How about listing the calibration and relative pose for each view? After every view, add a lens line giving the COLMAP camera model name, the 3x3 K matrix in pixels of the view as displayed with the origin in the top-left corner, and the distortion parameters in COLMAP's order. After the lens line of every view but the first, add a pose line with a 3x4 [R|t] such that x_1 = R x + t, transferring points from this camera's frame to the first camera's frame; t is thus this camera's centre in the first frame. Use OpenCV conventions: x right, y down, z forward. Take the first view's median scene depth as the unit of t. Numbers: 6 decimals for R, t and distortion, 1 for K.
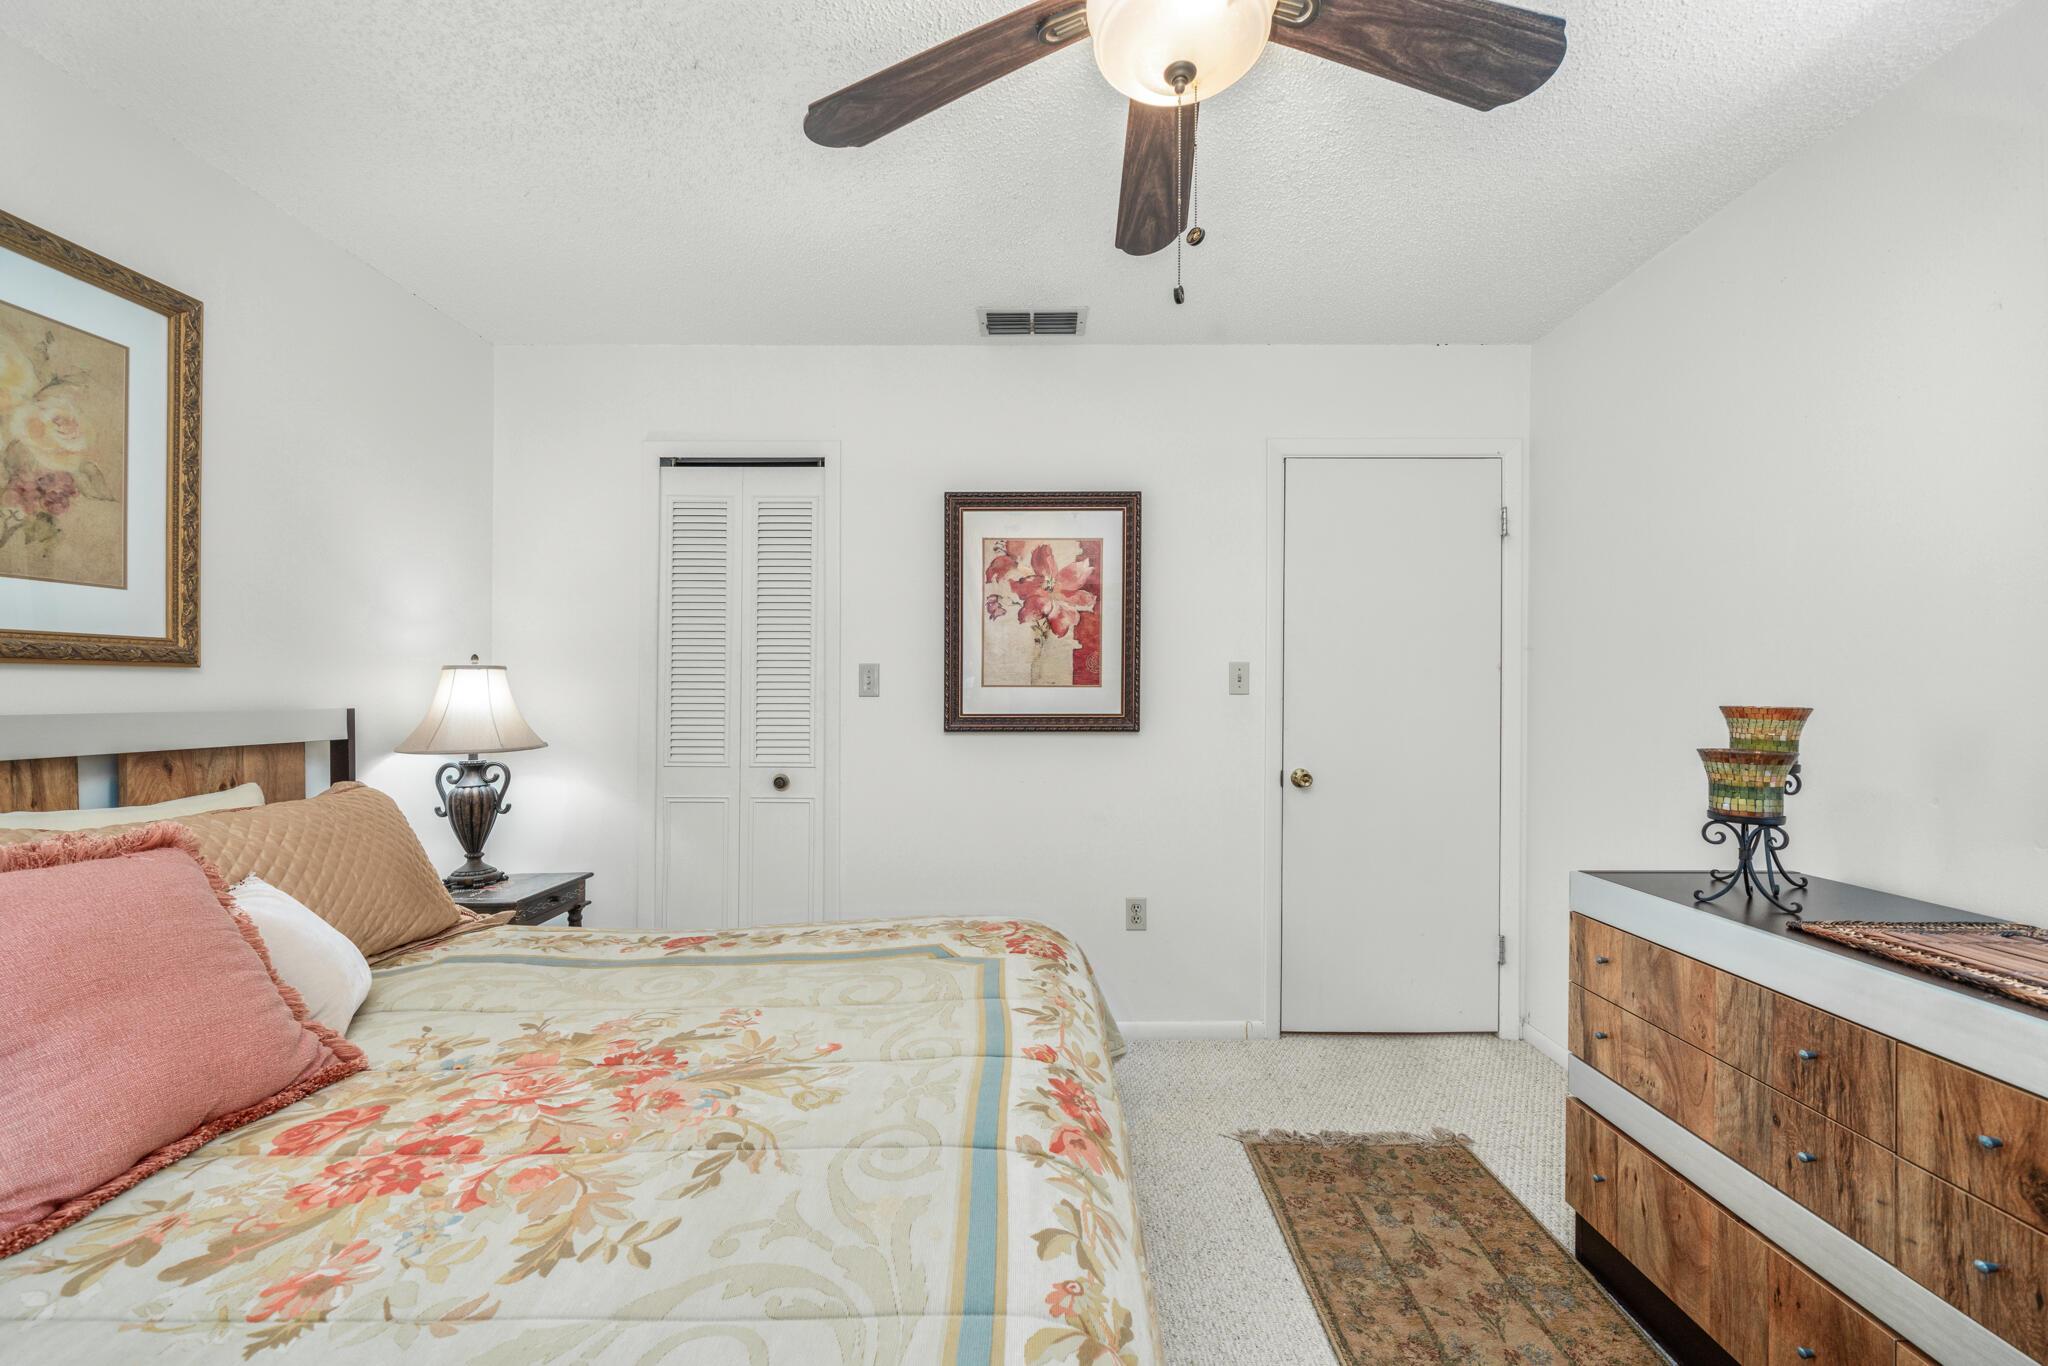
lens RADIAL K [[787.9, 0, 1023.9], [0, 787.9, 688.6], [0, 0, 1]] dist [-0.002598, -0.000175]
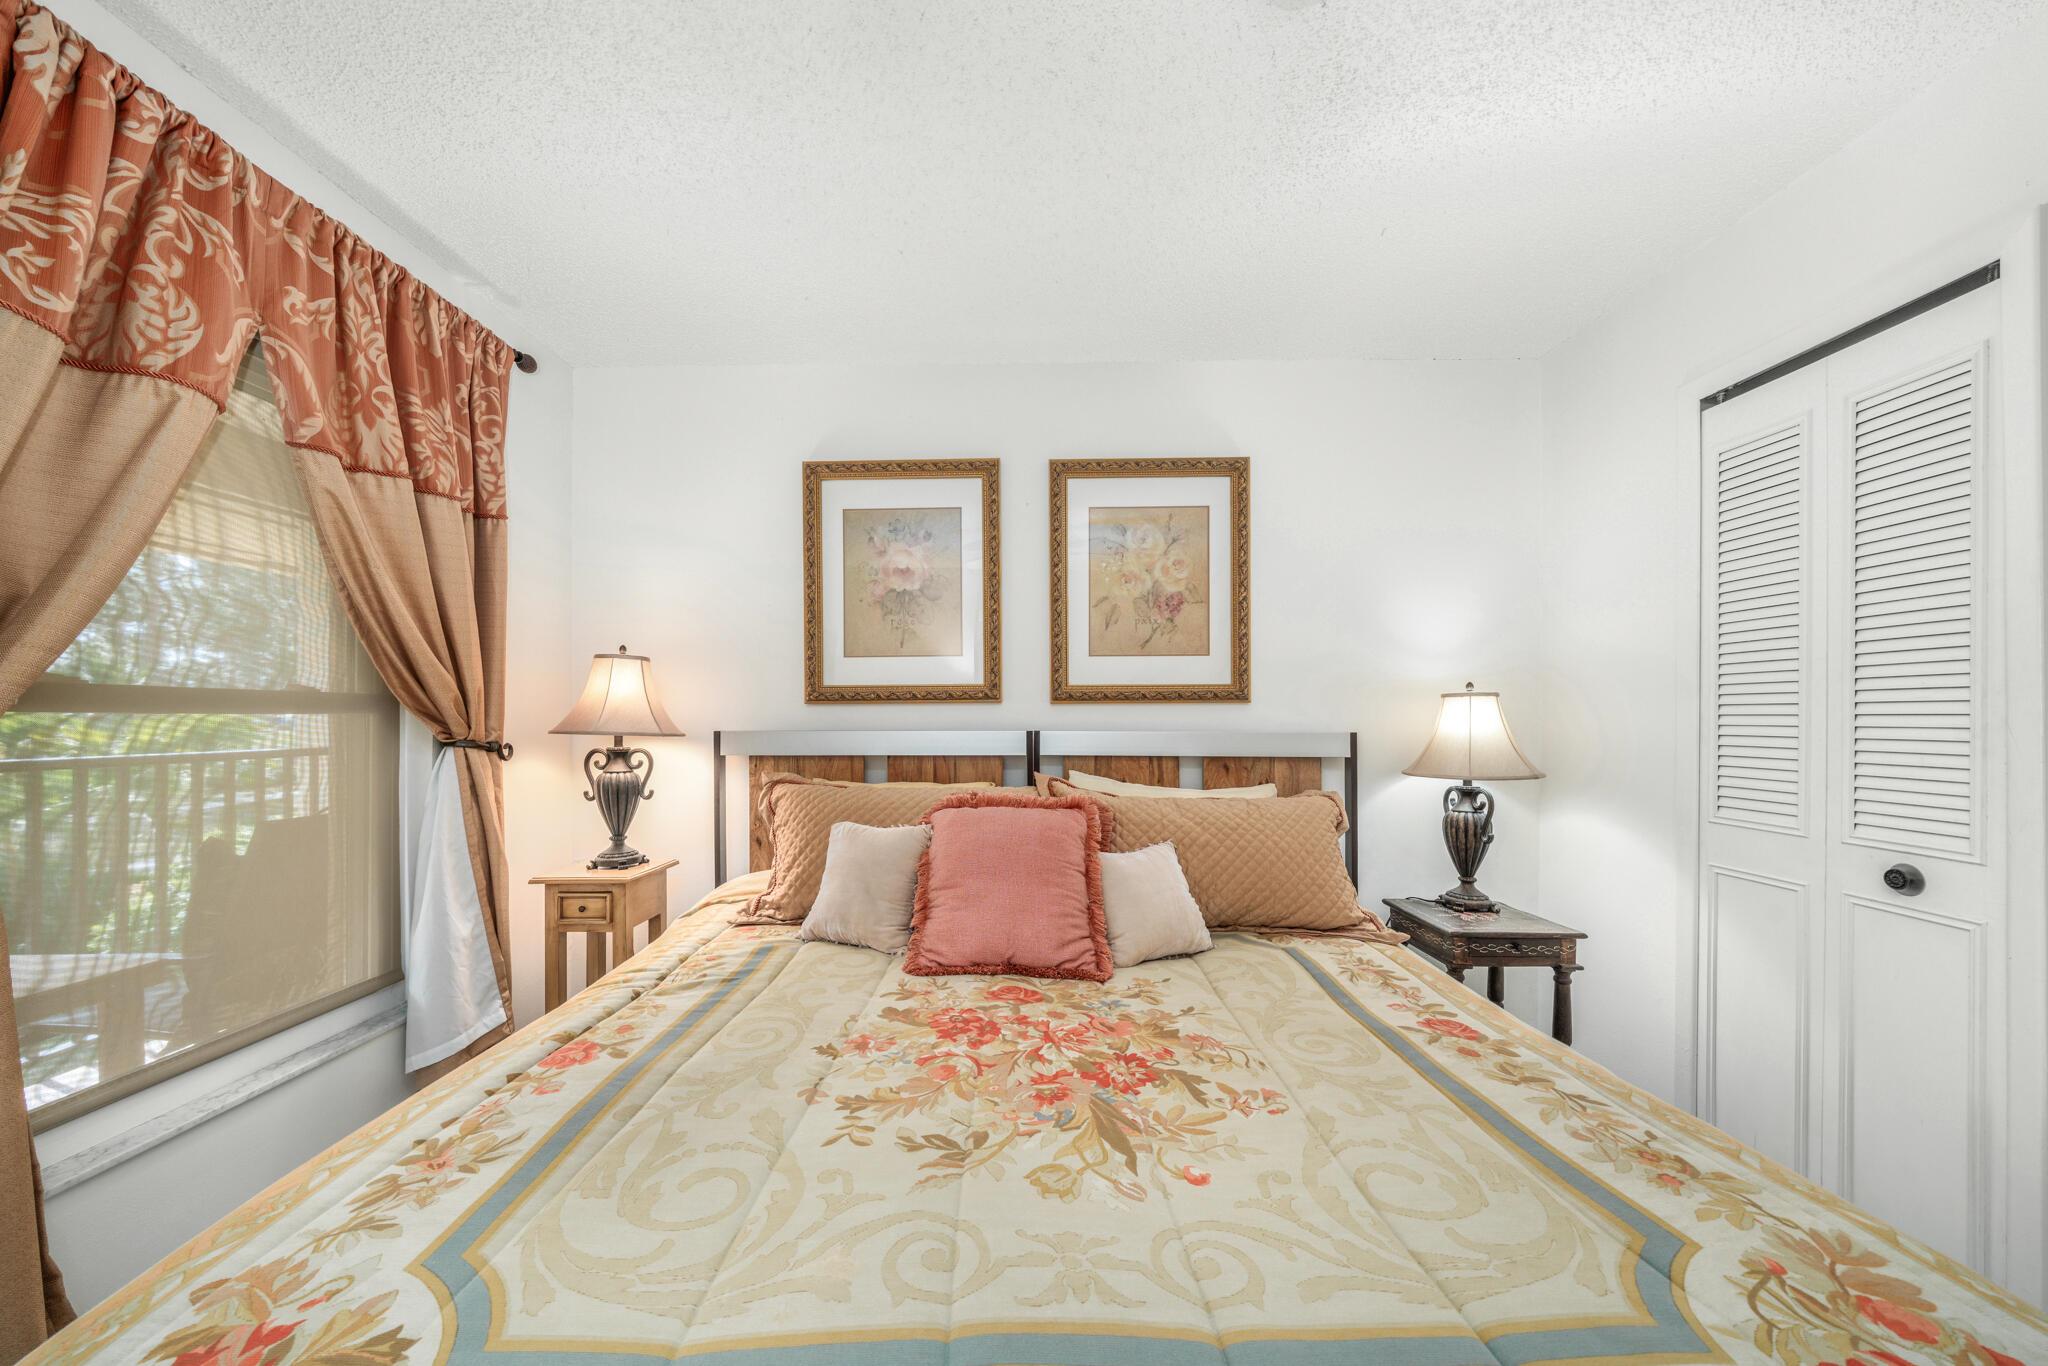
lens RADIAL K [[714.0, 0, 1000.6], [0, 714.0, 717.3], [0, 0, 1]] dist [-0.006108, 0.000431]
pose [[-0.004694, -0.001611, -0.999988, 0.327141], [0.004355, 0.999989, -0.001631, 0.001061], [0.999979, -0.004363, -0.004687, 0.577946]]
